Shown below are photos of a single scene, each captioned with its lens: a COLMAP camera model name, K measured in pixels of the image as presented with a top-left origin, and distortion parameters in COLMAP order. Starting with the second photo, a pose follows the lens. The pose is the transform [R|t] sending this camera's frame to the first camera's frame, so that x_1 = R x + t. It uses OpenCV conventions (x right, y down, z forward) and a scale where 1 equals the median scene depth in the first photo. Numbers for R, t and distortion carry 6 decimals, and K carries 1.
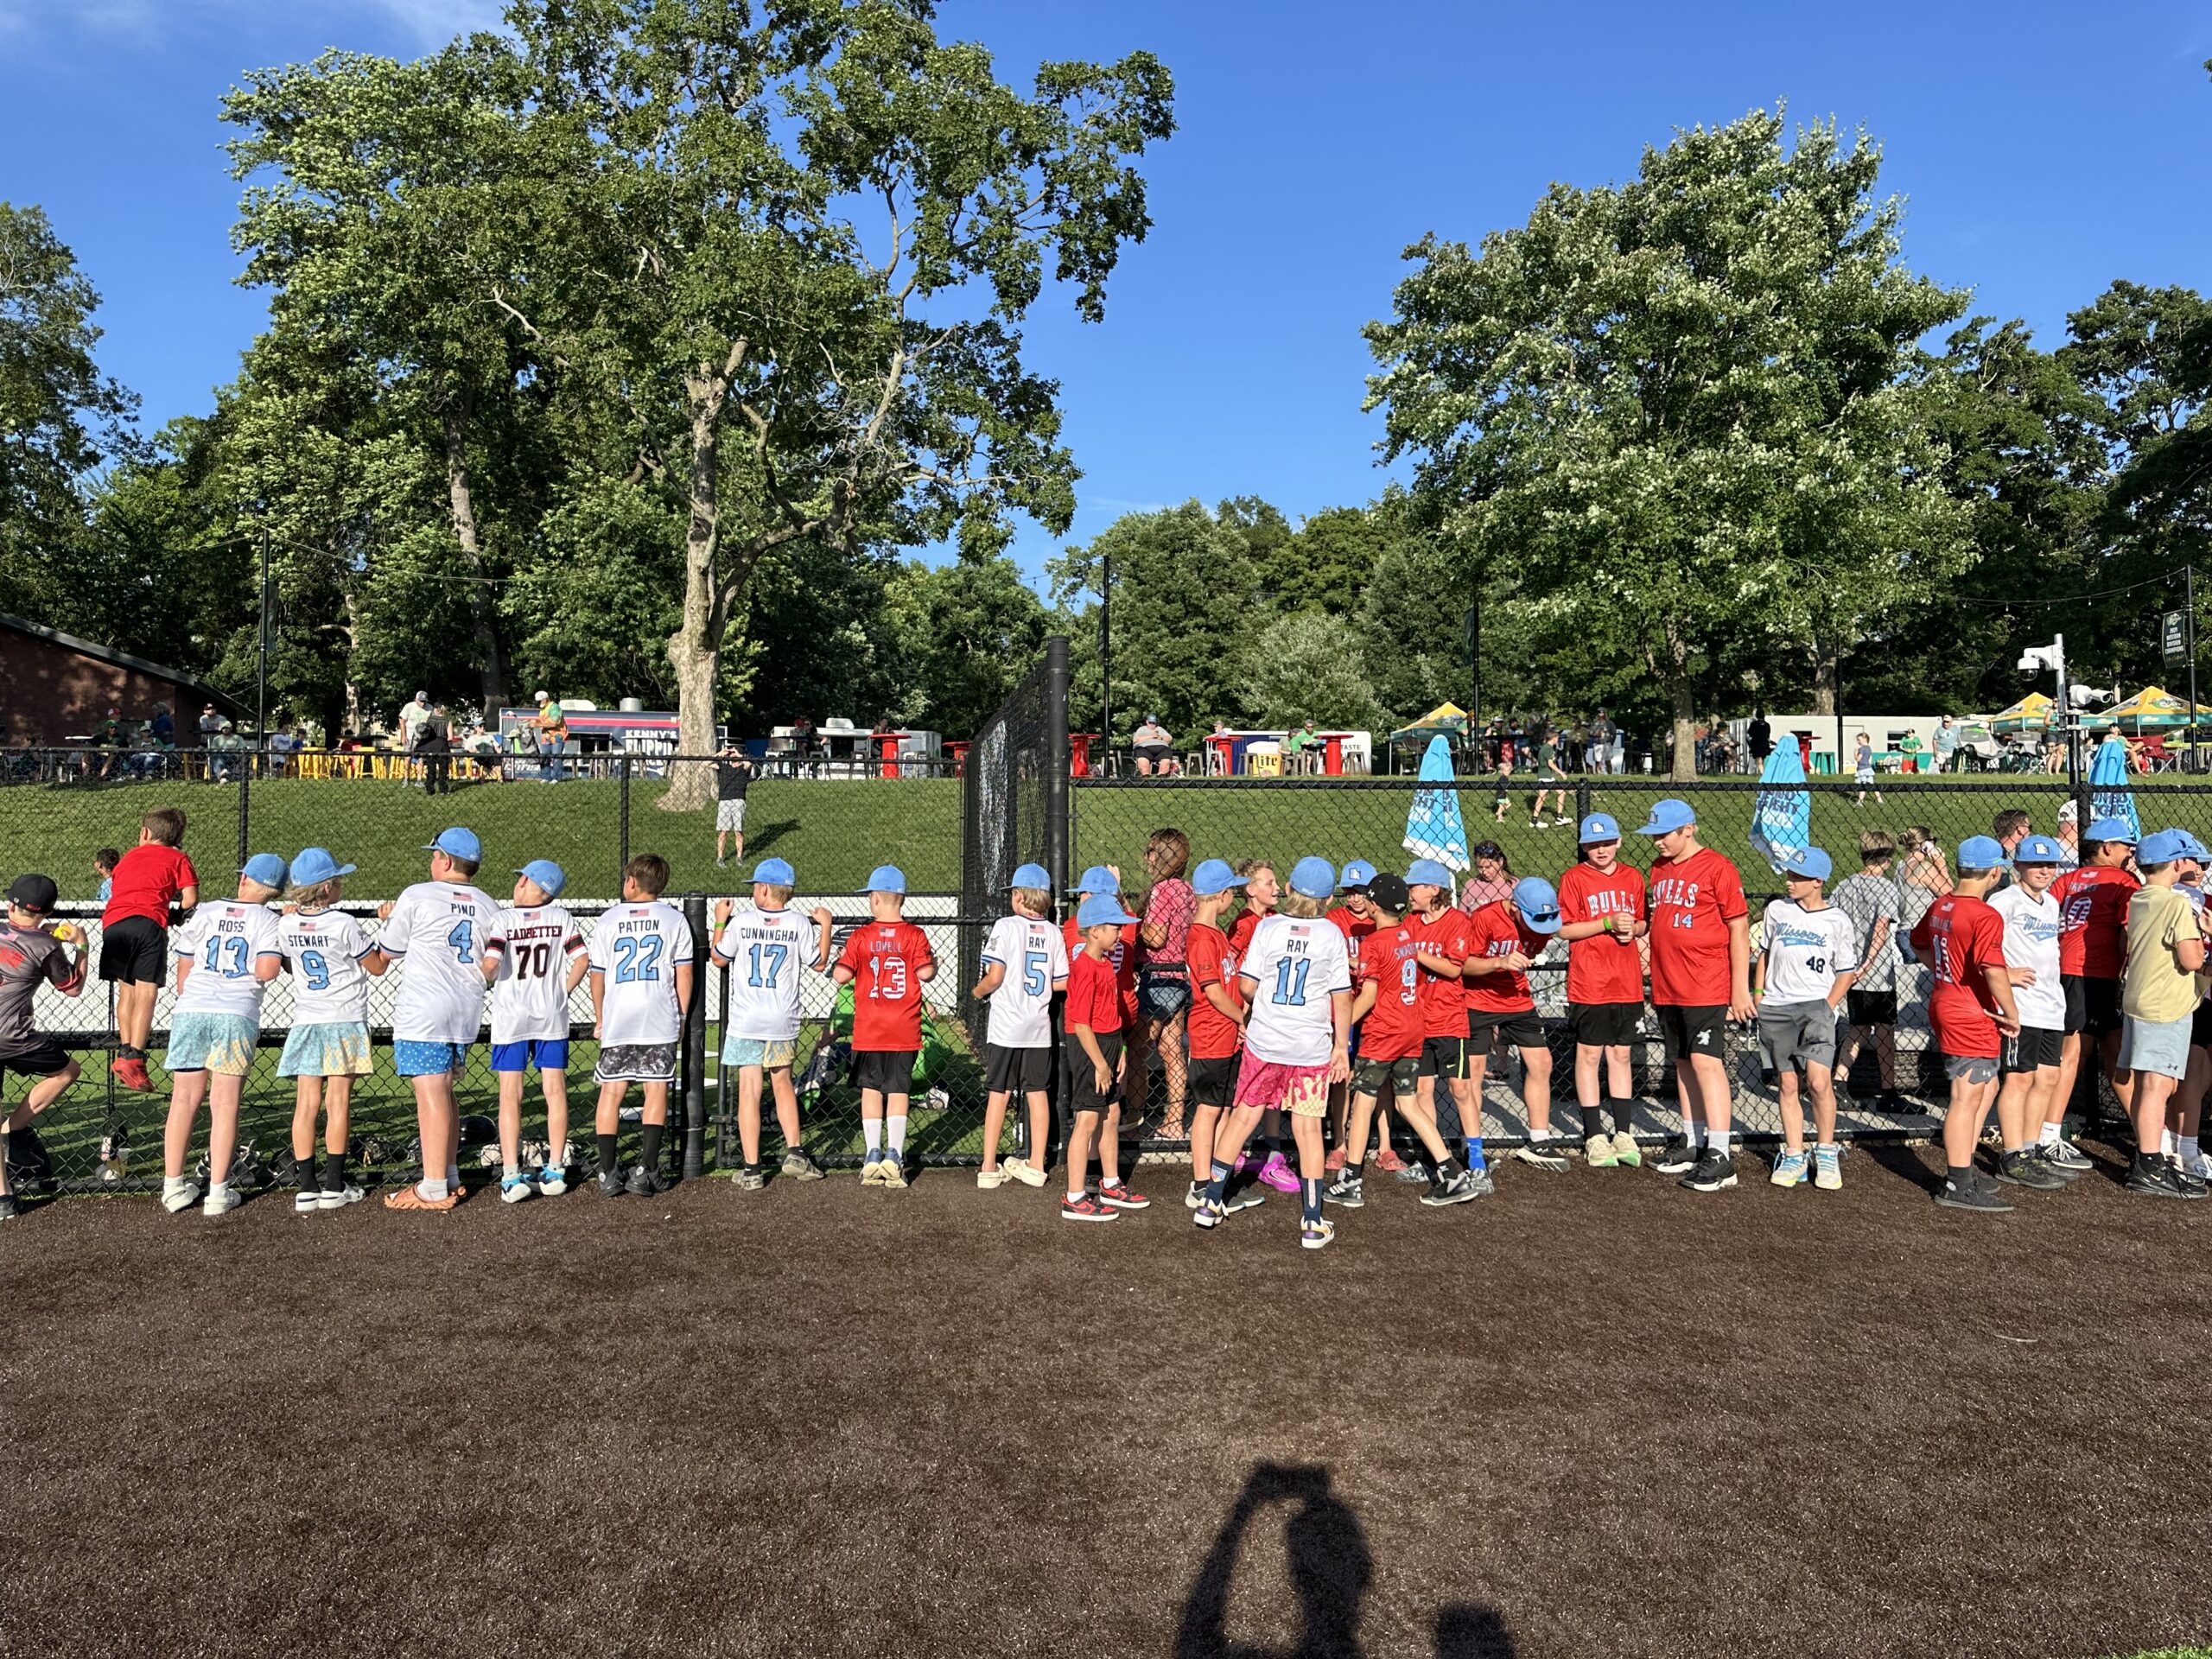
lens RADIAL K [[1517.8, 0, 1113.6], [0, 1517.8, 819.1], [0, 0, 1]] dist [0.041582, -0.062696]
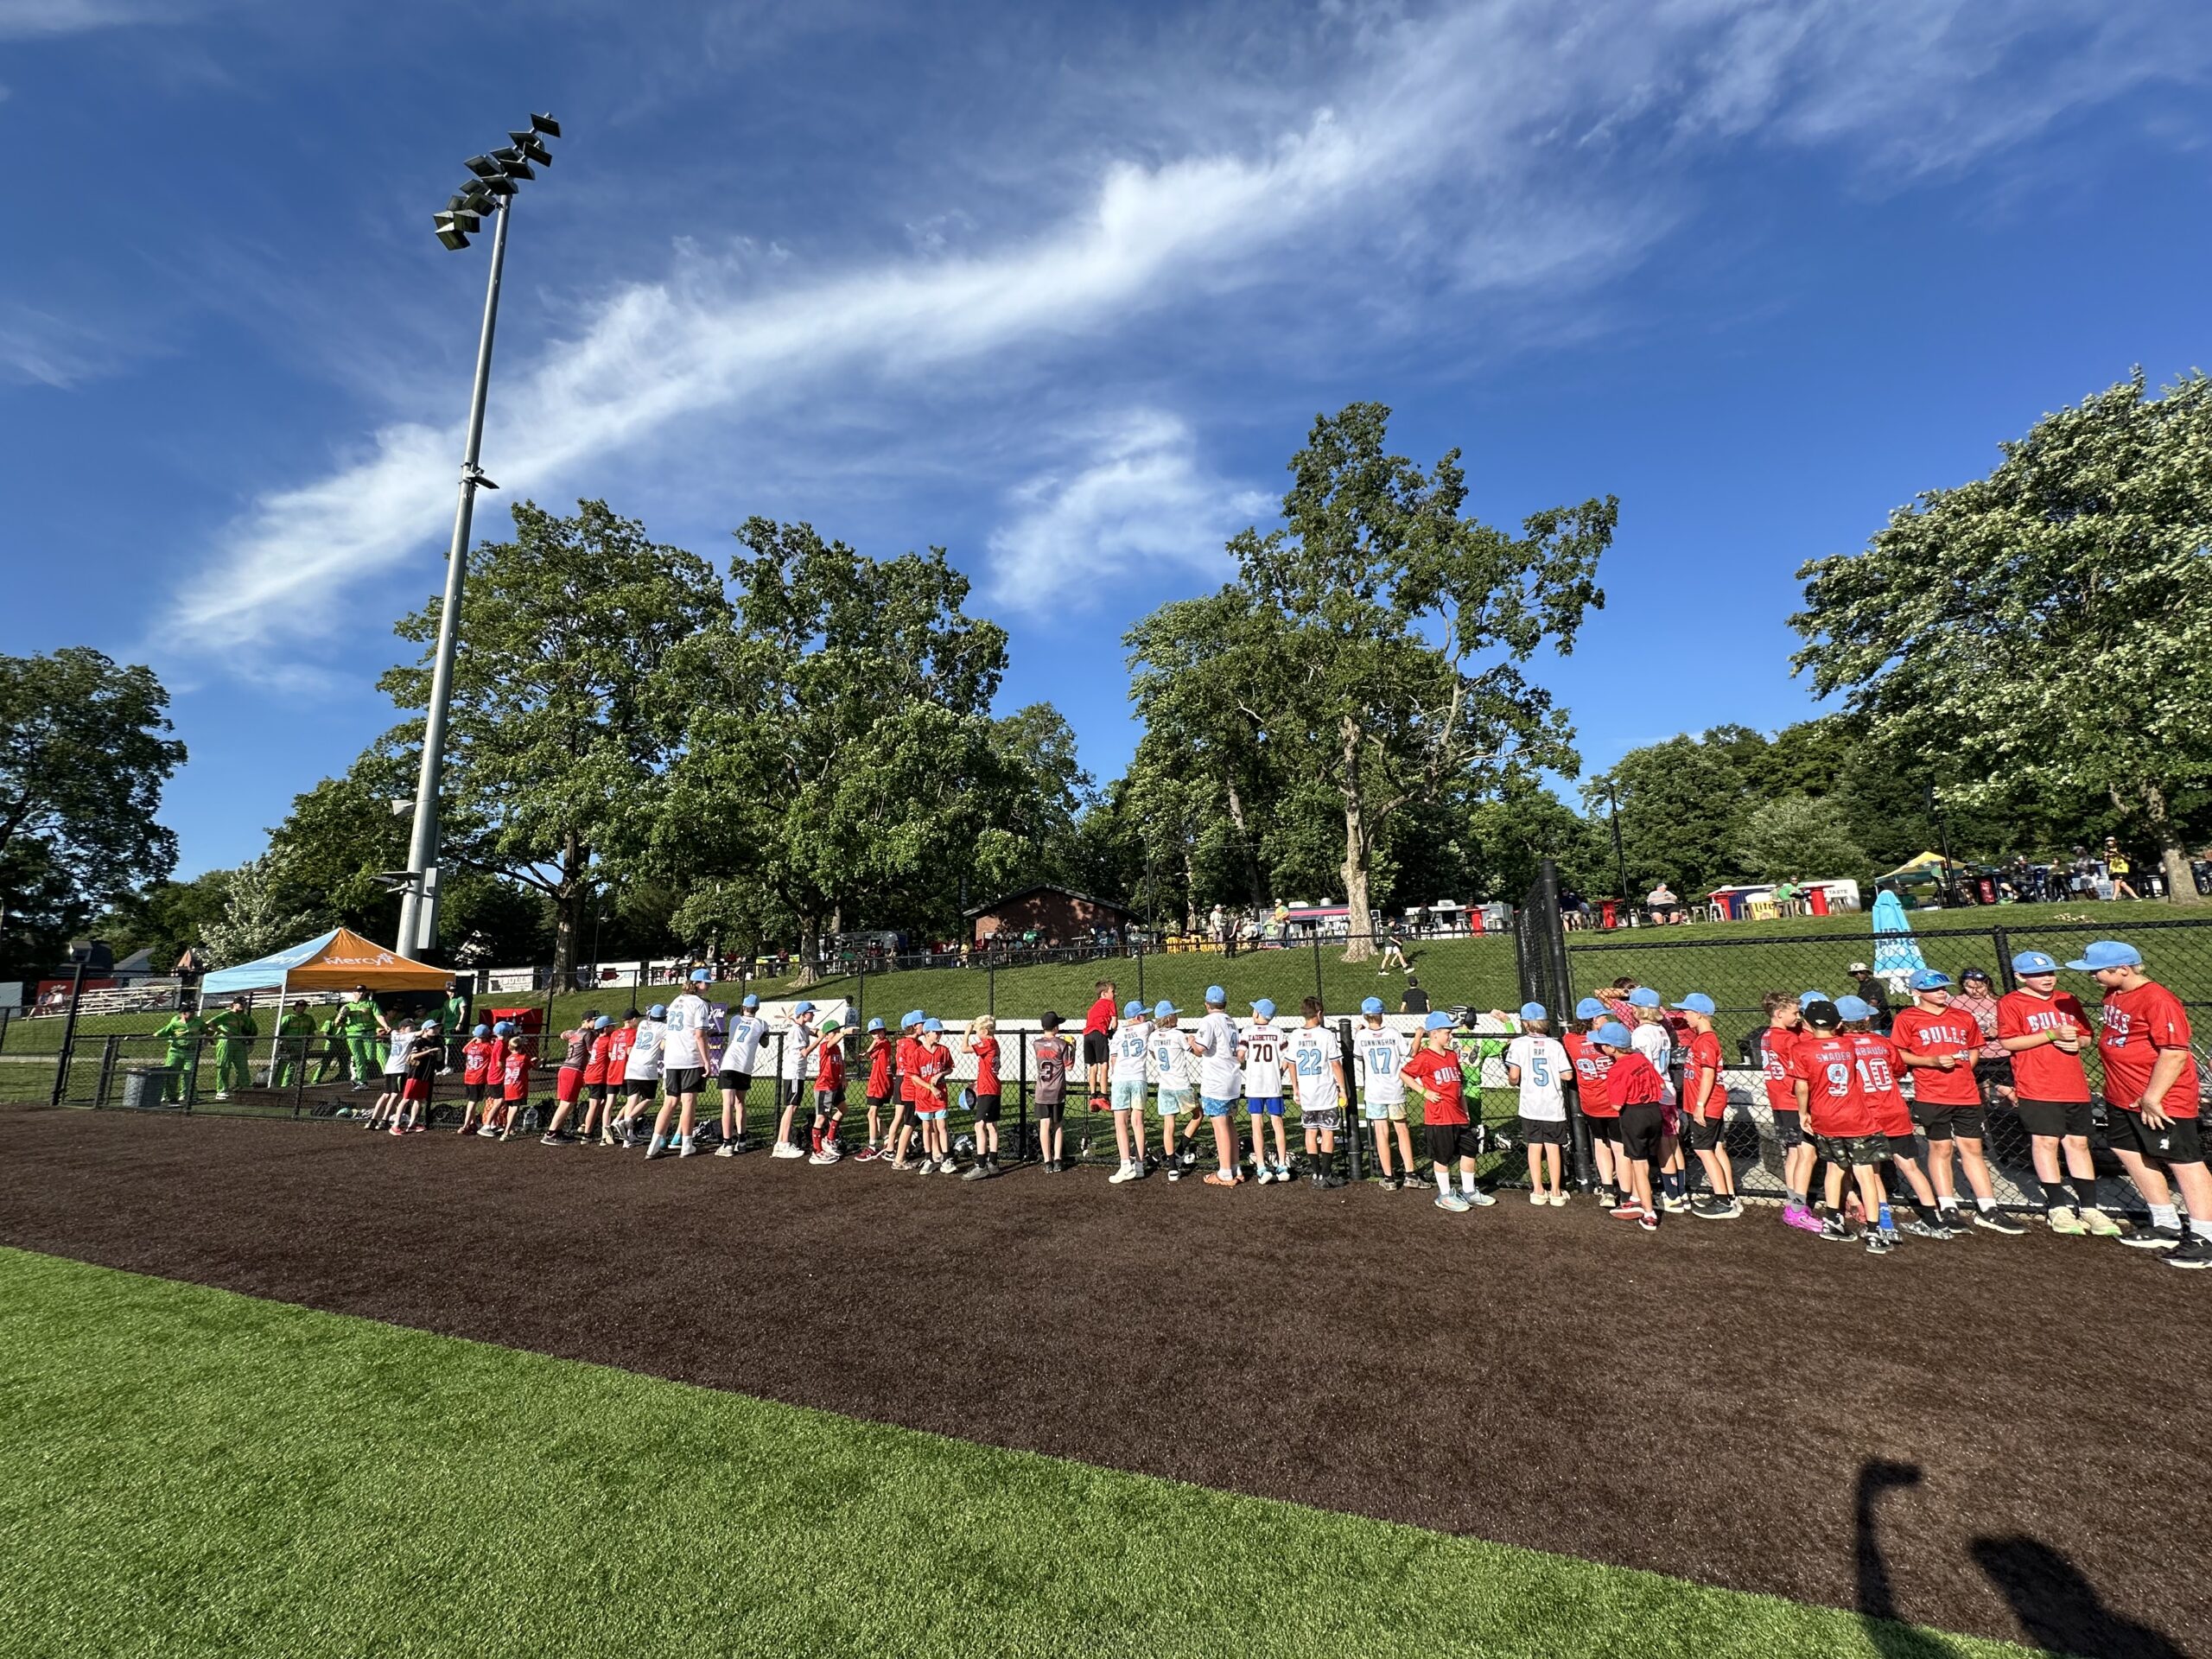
lens RADIAL K [[870.0, 0, 1118.5], [0, 870.0, 819.0], [0, 0, 1]] dist [-0.002774, -0.000530]
pose [[0.850738, -0.124217, -0.510700, 0.022915], [0.040582, 0.984294, -0.171807, -0.007469], [0.524021, 0.125437, 0.842418, -0.024907]]
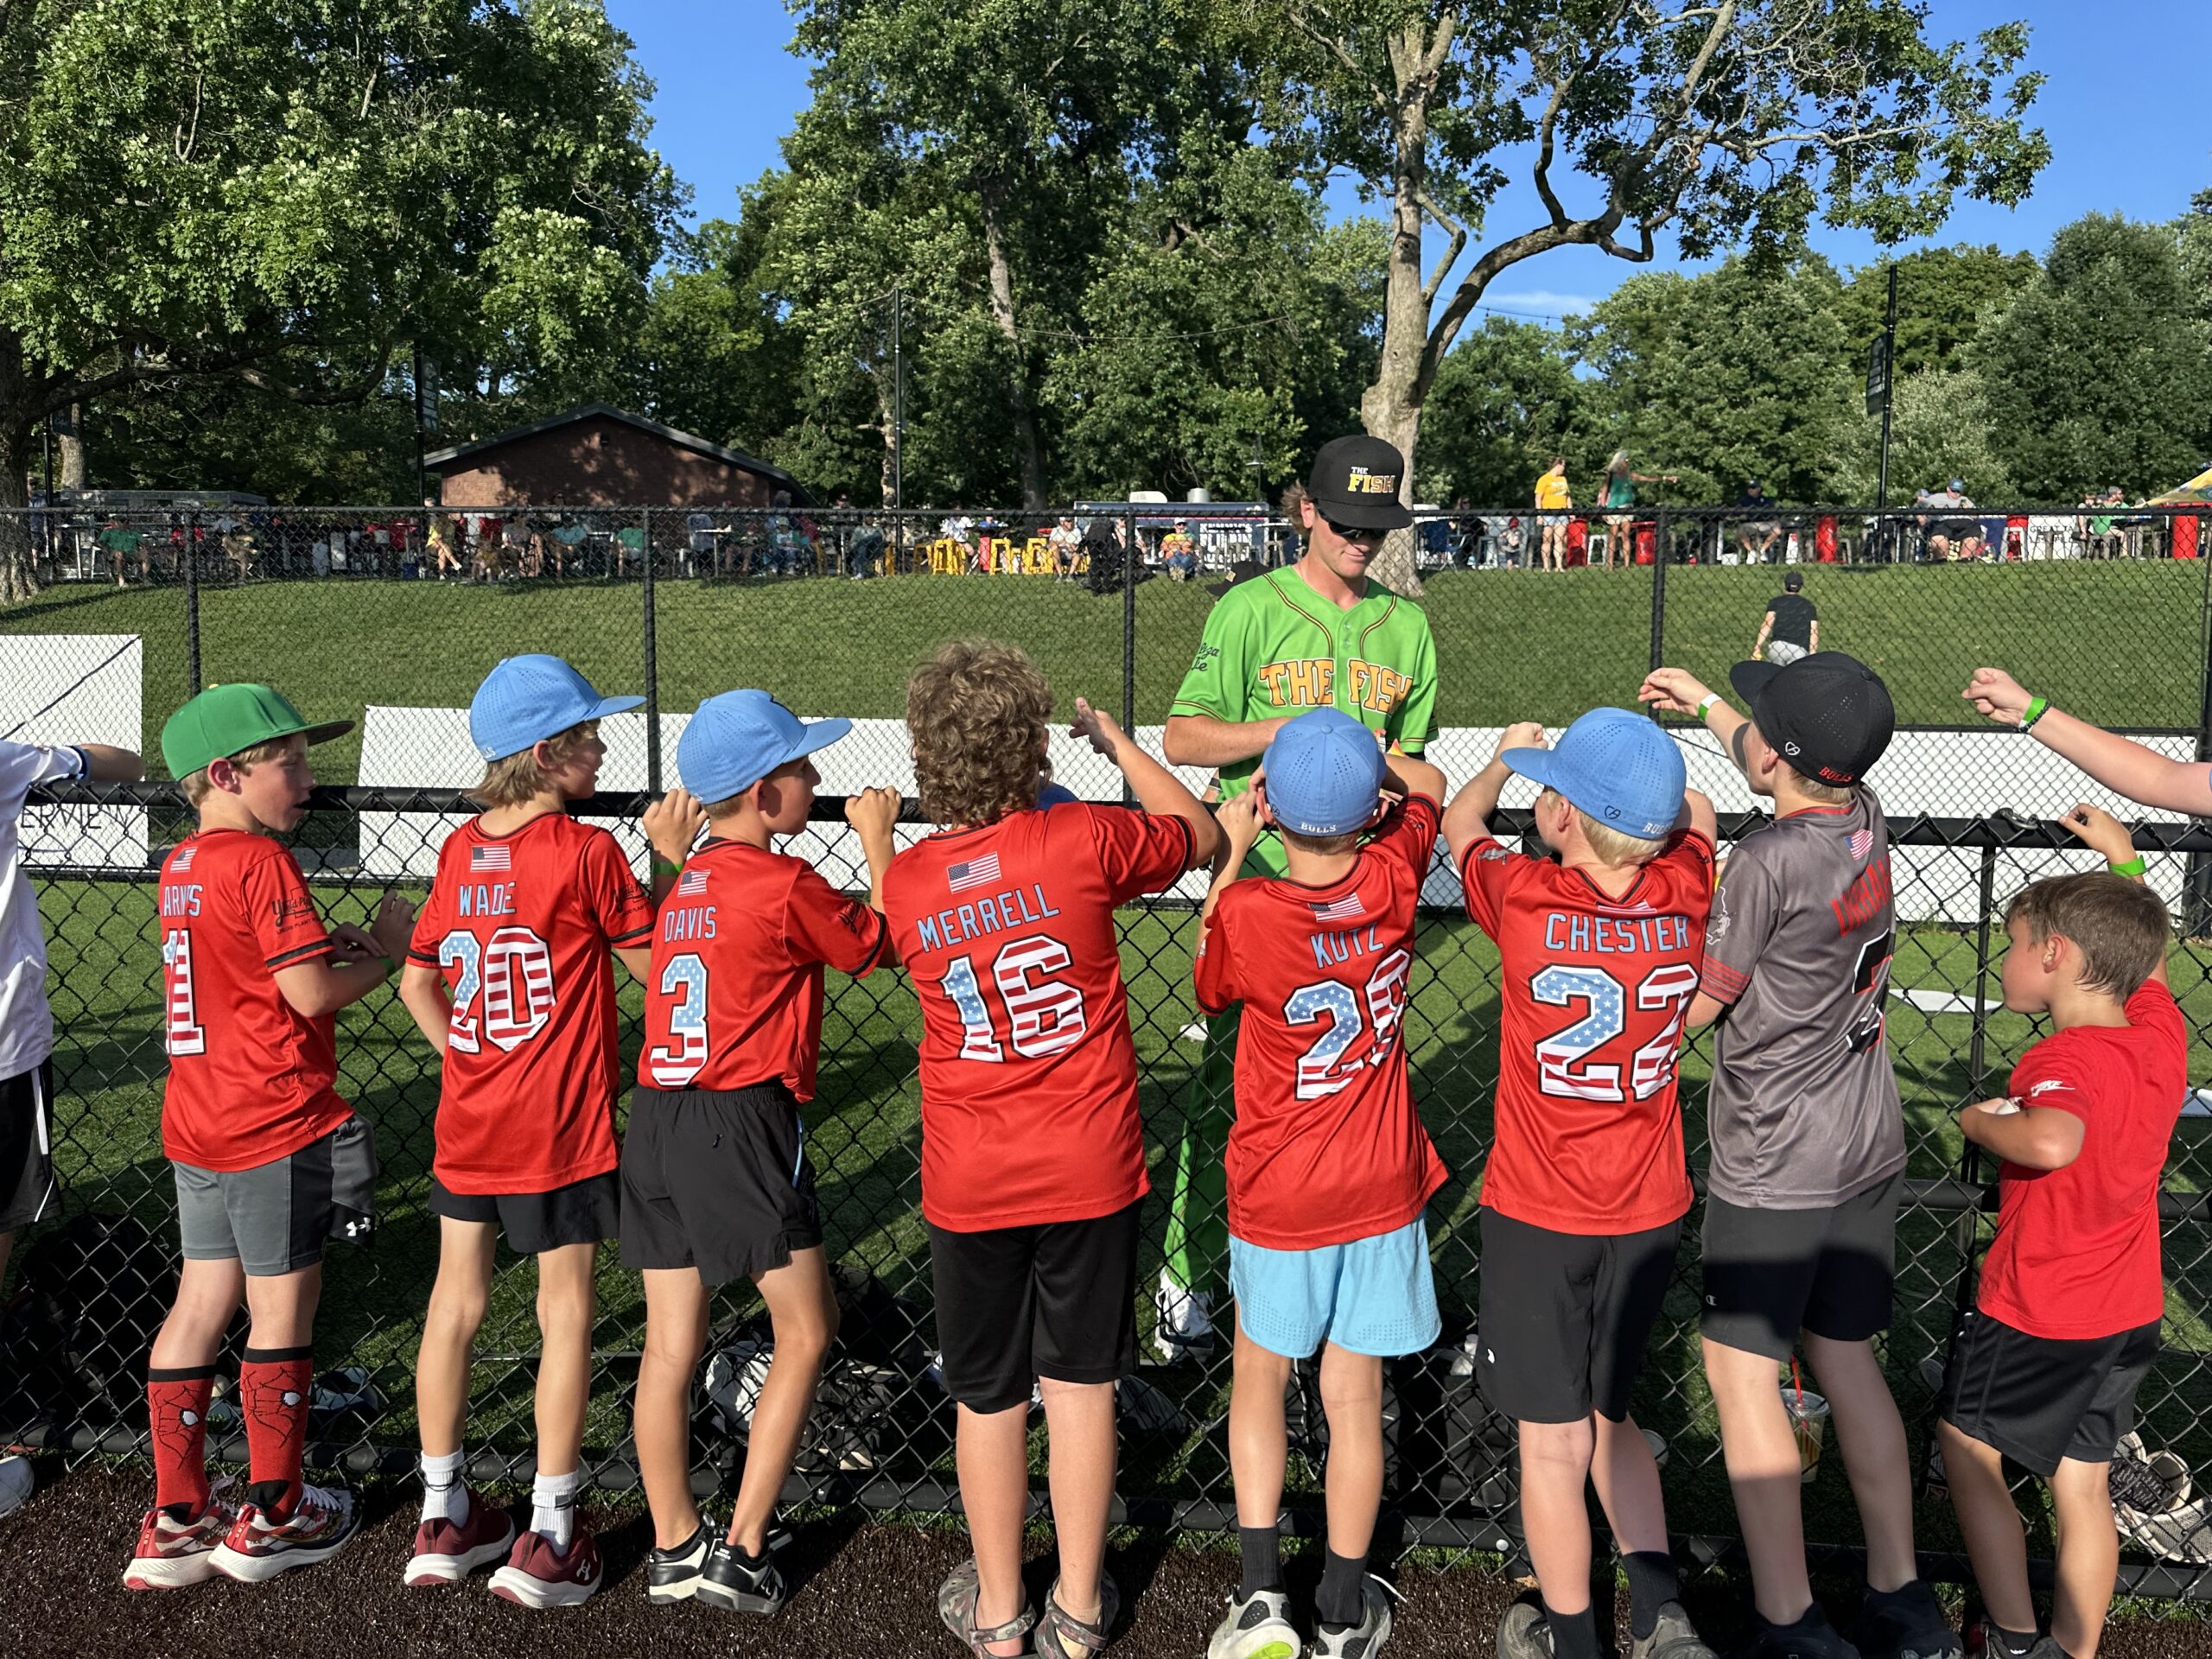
lens RADIAL K [[1517.8, 0, 1134.0], [0, 1517.8, 832.3], [0, 0, 1]] dist [0.041582, -0.062696]
pose [[0.965545, 0.035354, -0.257823, -0.182402], [0.000033, 0.990712, 0.135977, 0.003511], [0.260235, -0.131300, 0.956576, 0.144118]]
